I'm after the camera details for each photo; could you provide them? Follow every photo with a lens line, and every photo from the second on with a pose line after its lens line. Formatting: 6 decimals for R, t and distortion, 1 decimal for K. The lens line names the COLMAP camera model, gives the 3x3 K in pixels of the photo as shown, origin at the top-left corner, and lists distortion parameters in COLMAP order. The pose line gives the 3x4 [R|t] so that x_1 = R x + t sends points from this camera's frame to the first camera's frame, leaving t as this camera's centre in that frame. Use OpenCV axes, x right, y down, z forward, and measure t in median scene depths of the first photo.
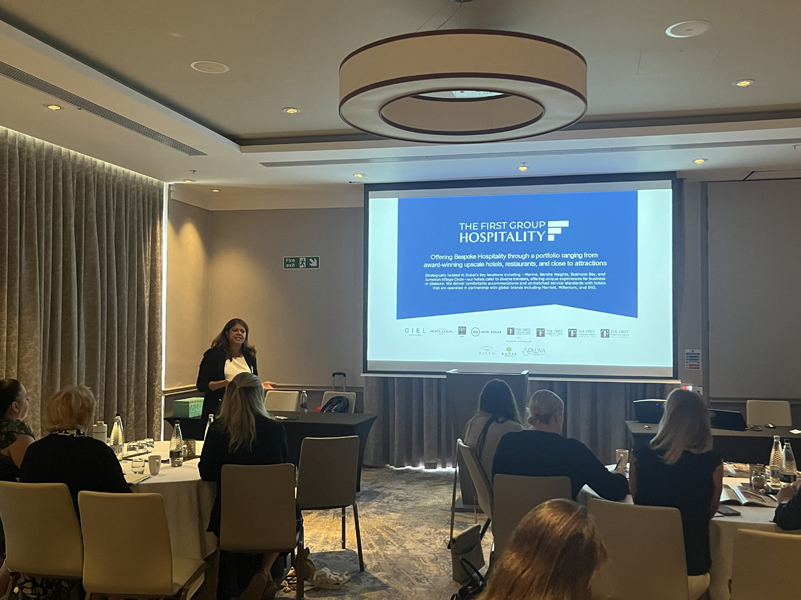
lens RADIAL K [[763.4, 0, 406.1], [0, 763.4, 294.4], [0, 0, 1]] dist [0.034451, 0.000000]
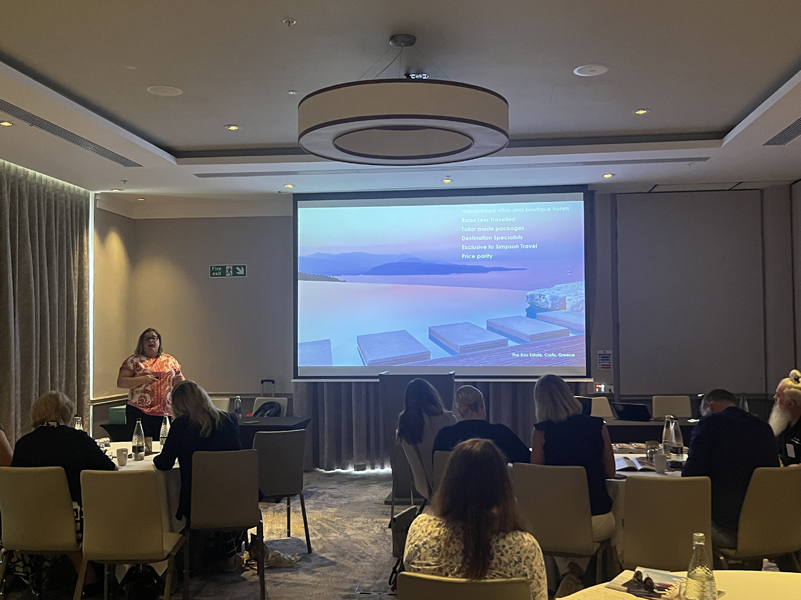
lens RADIAL K [[828.2, 0, 394.5], [0, 828.2, 299.9], [0, 0, 1]] dist [0.032729, 0.000000]
pose [[0.994860, -0.008764, 0.100876, -0.035873], [0.009287, 0.999946, -0.004722, 0.004292], [-0.100829, 0.005634, 0.994888, -0.129350]]
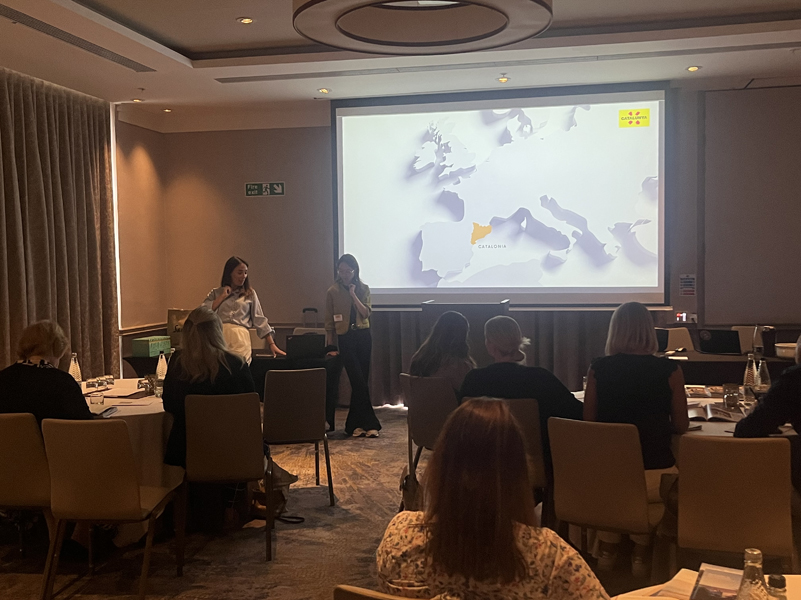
lens RADIAL K [[862.0, 0, 402.2], [0, 862.0, 297.8], [0, 0, 1]] dist [0.030651, 0.000000]
pose [[0.999718, -0.020240, 0.012388, 0.013700], [0.019138, 0.996335, 0.083373, 0.006221], [-0.014030, -0.083112, 0.996441, -0.050273]]
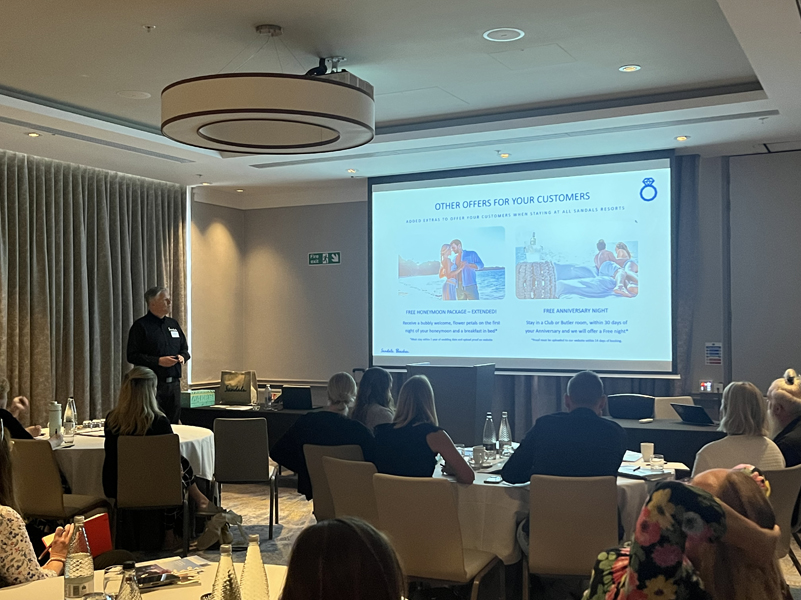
lens RADIAL K [[909.4, 0, 399.4], [0, 909.4, 305.9], [0, 0, 1]] dist [0.035603, 0.000000]
pose [[0.967200, -0.015467, -0.253545, 0.309456], [0.020456, 0.999645, 0.017052, 0.002579], [0.253191, -0.021679, 0.967173, -0.148800]]
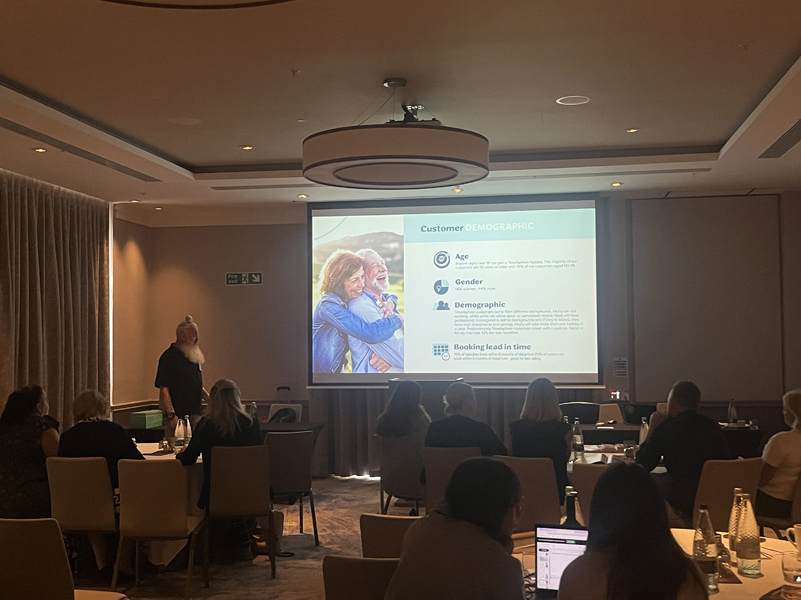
lens RADIAL K [[949.3, 0, 395.9], [0, 949.3, 298.6], [0, 0, 1]] dist [0.046656, 0.000000]
pose [[0.998200, -0.012055, 0.058745, -0.013271], [0.012417, 0.999906, -0.005809, -0.006261], [-0.058670, 0.006528, 0.998256, -0.319069]]
